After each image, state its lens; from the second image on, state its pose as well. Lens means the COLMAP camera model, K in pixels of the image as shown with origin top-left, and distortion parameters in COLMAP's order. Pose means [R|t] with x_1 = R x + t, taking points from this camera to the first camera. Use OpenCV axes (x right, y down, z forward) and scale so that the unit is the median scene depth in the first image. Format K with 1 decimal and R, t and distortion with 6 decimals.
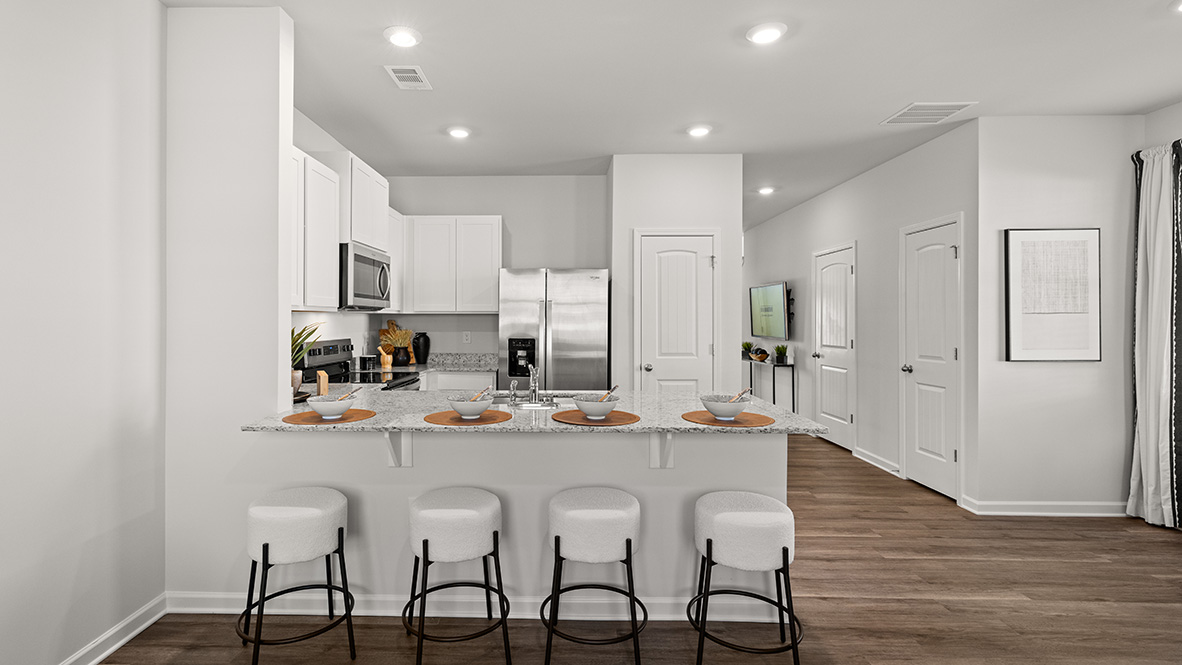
lens RADIAL K [[550.5, 0, 559.2], [0, 550.5, 322.4], [0, 0, 1]] dist [0.012308, 0.000926]
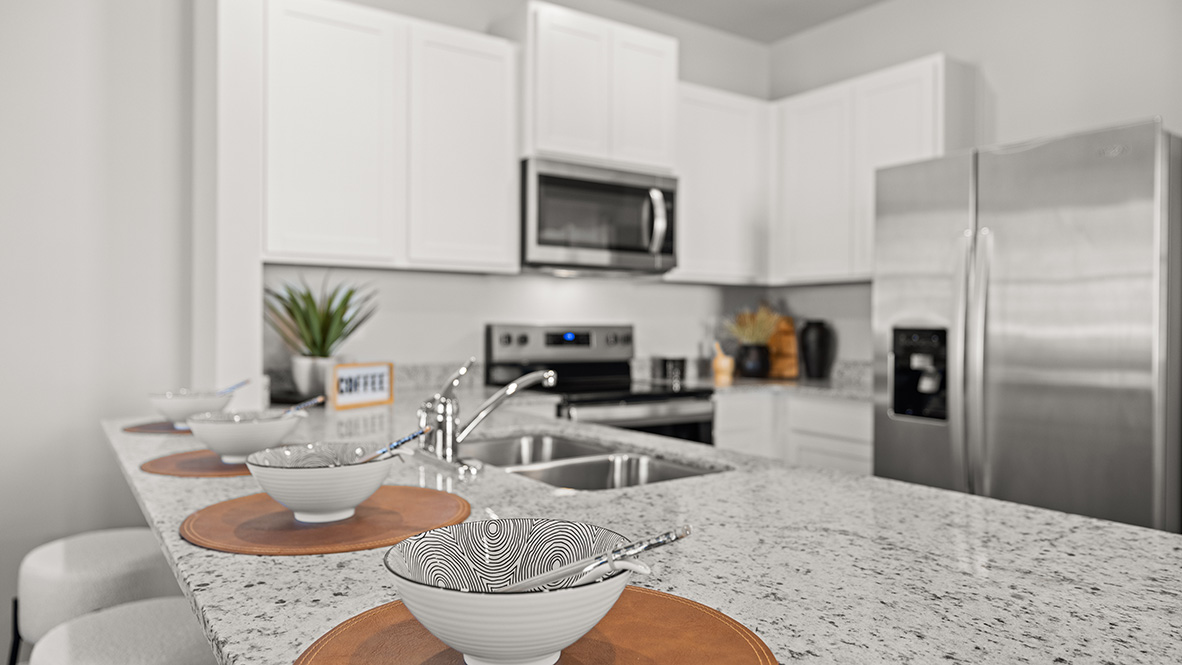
lens RADIAL K [[789.3, 0, 588.5], [0, 789.3, 322.2], [0, 0, 1]] dist [0.003584, 0.002936]
pose [[0.577557, 0.001683, -0.816349, 0.279242], [-0.009383, 0.999945, -0.004577, 0.030305], [0.816296, 0.010304, 0.577541, 0.445673]]
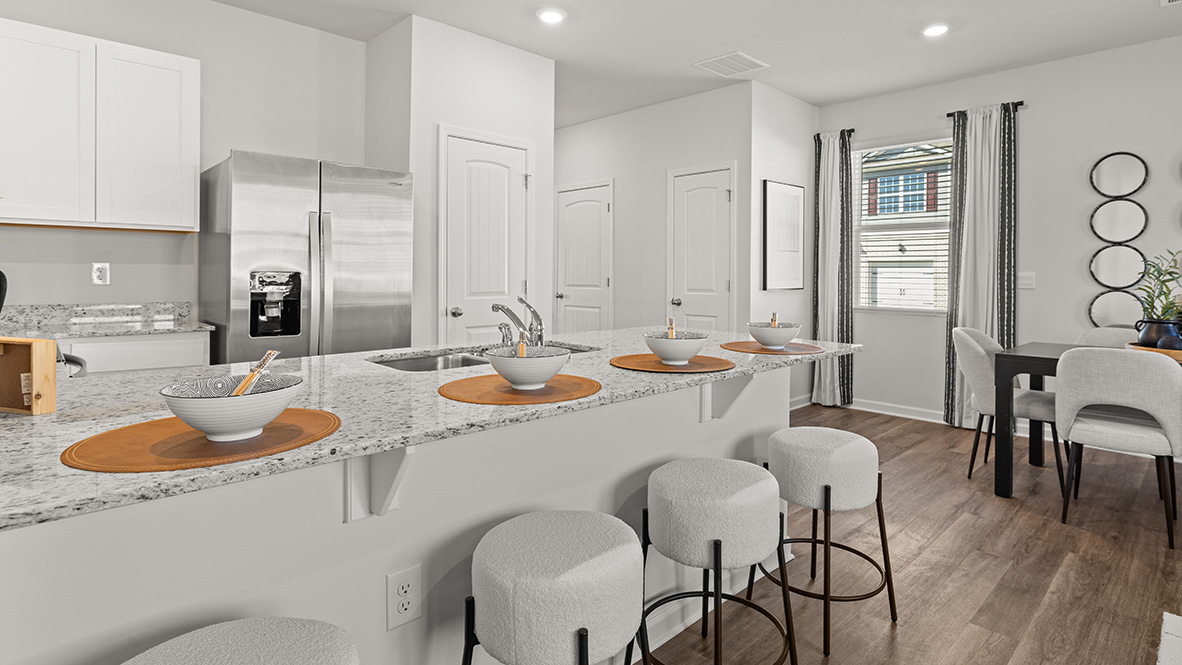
lens RADIAL K [[599.7, 0, 632.5], [0, 599.7, 281.2], [0, 0, 1]] dist [-0.005968, 0.000284]
pose [[0.692330, -0.006271, 0.721554, -0.270245], [-0.003627, 0.999919, 0.012170, 0.029780], [-0.721572, -0.011043, 0.692251, 0.265161]]
